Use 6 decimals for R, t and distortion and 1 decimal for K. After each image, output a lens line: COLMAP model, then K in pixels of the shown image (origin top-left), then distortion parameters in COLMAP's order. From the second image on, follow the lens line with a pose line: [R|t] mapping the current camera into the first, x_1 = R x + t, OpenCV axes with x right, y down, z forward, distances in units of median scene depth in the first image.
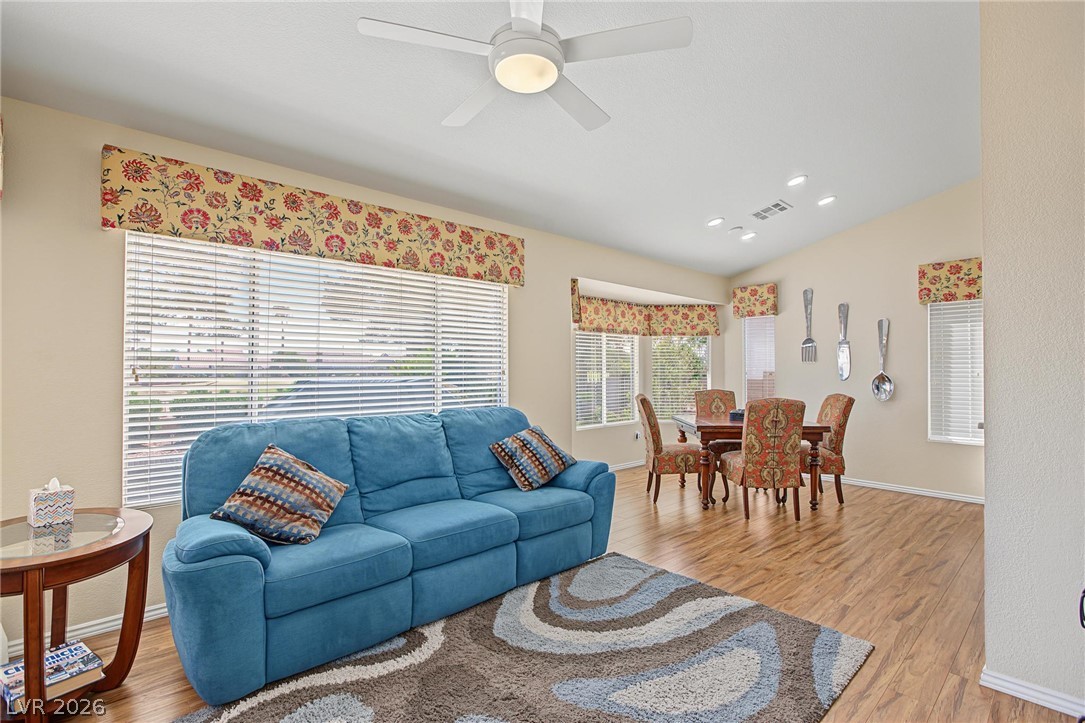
lens RADIAL K [[496.5, 0, 542.5], [0, 496.5, 361.5], [0, 0, 1]] dist [-0.013195, 0.004820]
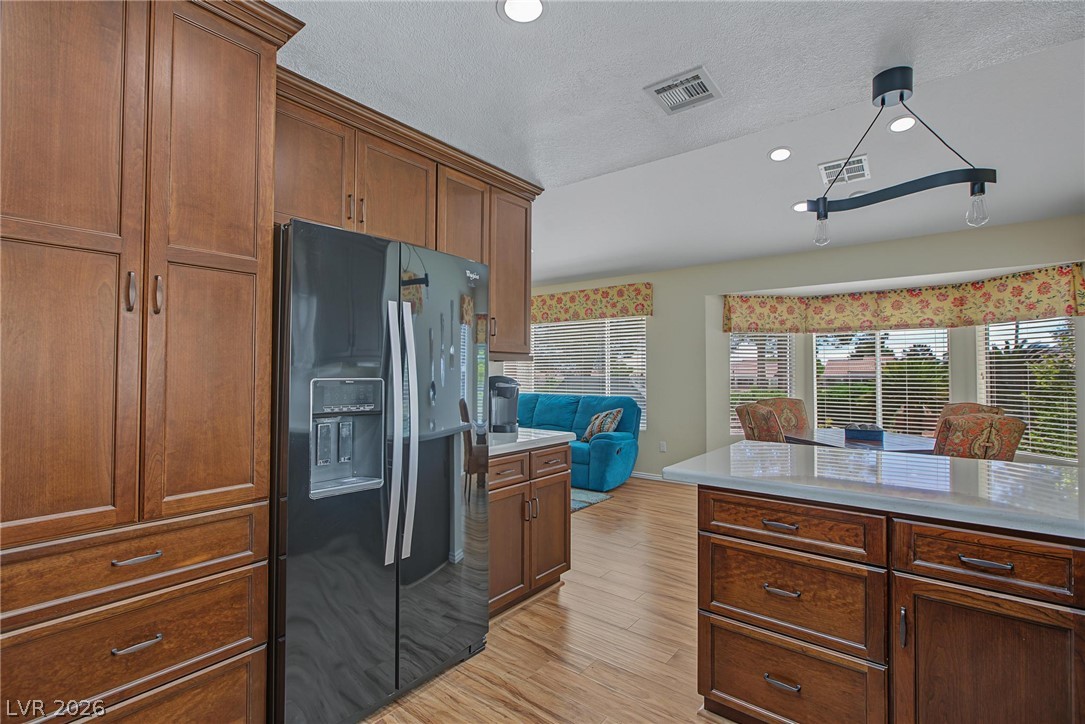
lens RADIAL K [[496.5, 0, 542.5], [0, 496.5, 362.0], [0, 0, 1]] dist [-0.013195, 0.004820]
pose [[0.163743, -0.021618, -0.986266, 1.326976], [0.012182, 0.999728, -0.019891, 0.010186], [0.986428, -0.008757, 0.163962, 0.458155]]
